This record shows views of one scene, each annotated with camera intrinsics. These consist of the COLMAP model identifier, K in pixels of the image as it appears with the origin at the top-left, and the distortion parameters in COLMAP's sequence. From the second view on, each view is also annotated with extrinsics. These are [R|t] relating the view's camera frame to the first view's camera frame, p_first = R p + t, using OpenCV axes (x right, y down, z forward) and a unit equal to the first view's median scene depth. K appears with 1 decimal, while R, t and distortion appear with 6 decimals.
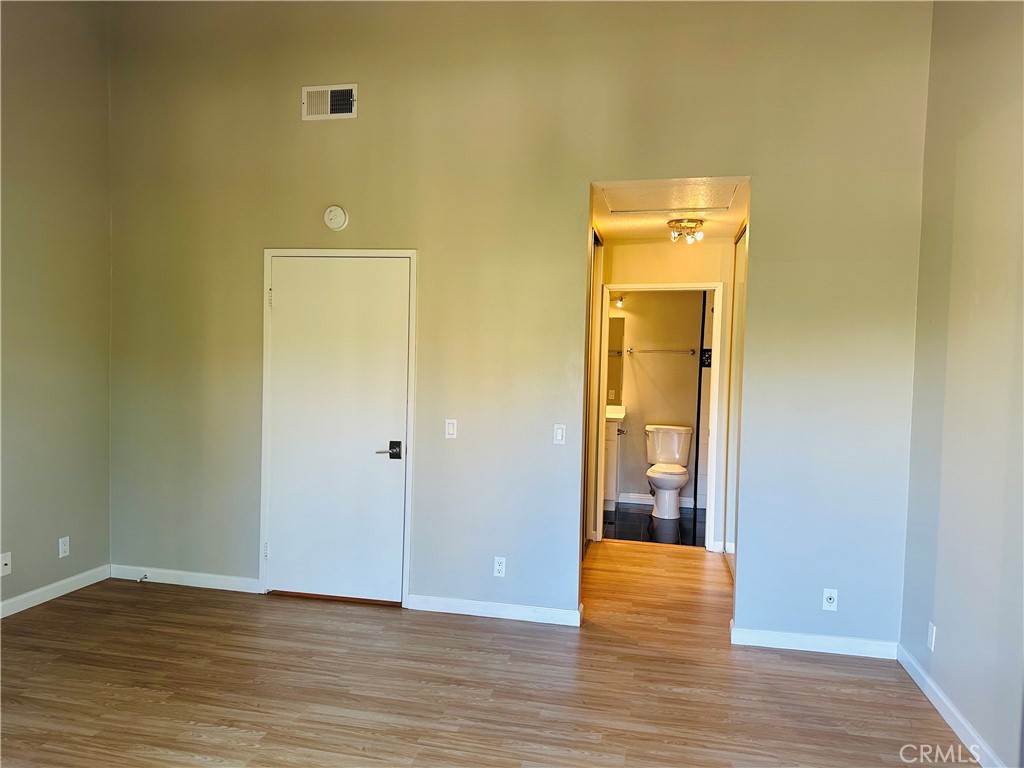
lens RADIAL K [[713.0, 0, 502.8], [0, 713.0, 387.9], [0, 0, 1]] dist [0.013900, -0.008347]
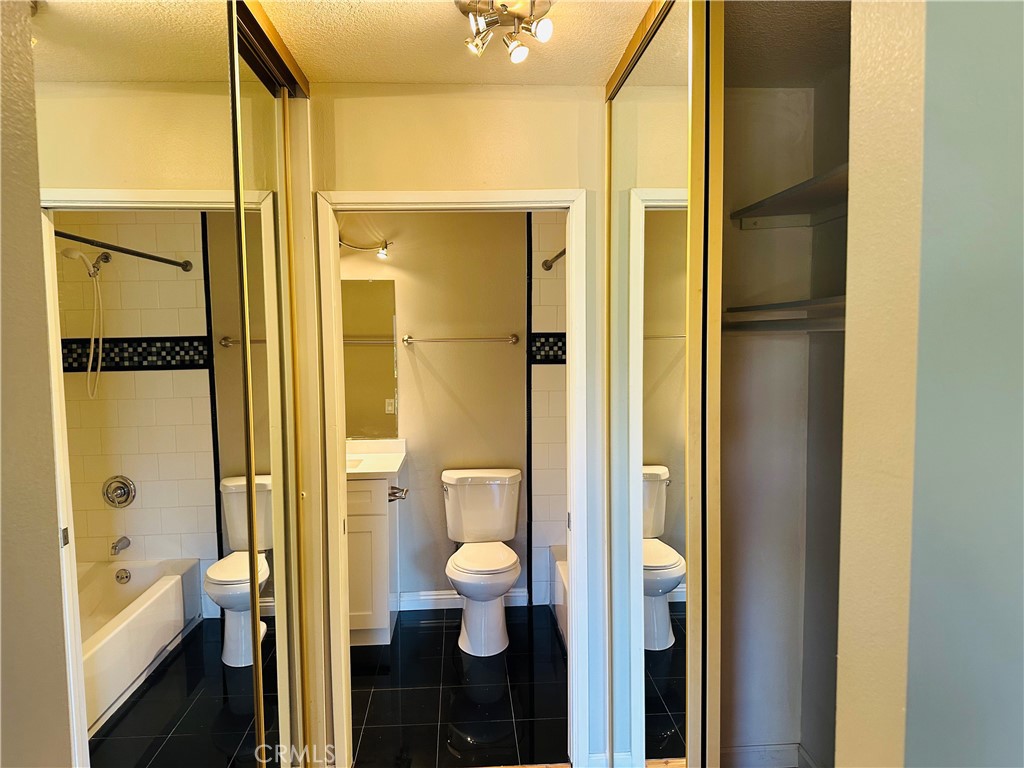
lens RADIAL K [[713.0, 0, 514.2], [0, 713.0, 391.1], [0, 0, 1]] dist [0.013900, -0.008347]
pose [[0.959099, -0.053434, 0.277982, 0.103540], [0.043649, 0.998194, 0.041274, -0.032212], [-0.279685, -0.027452, 0.959699, 0.449679]]
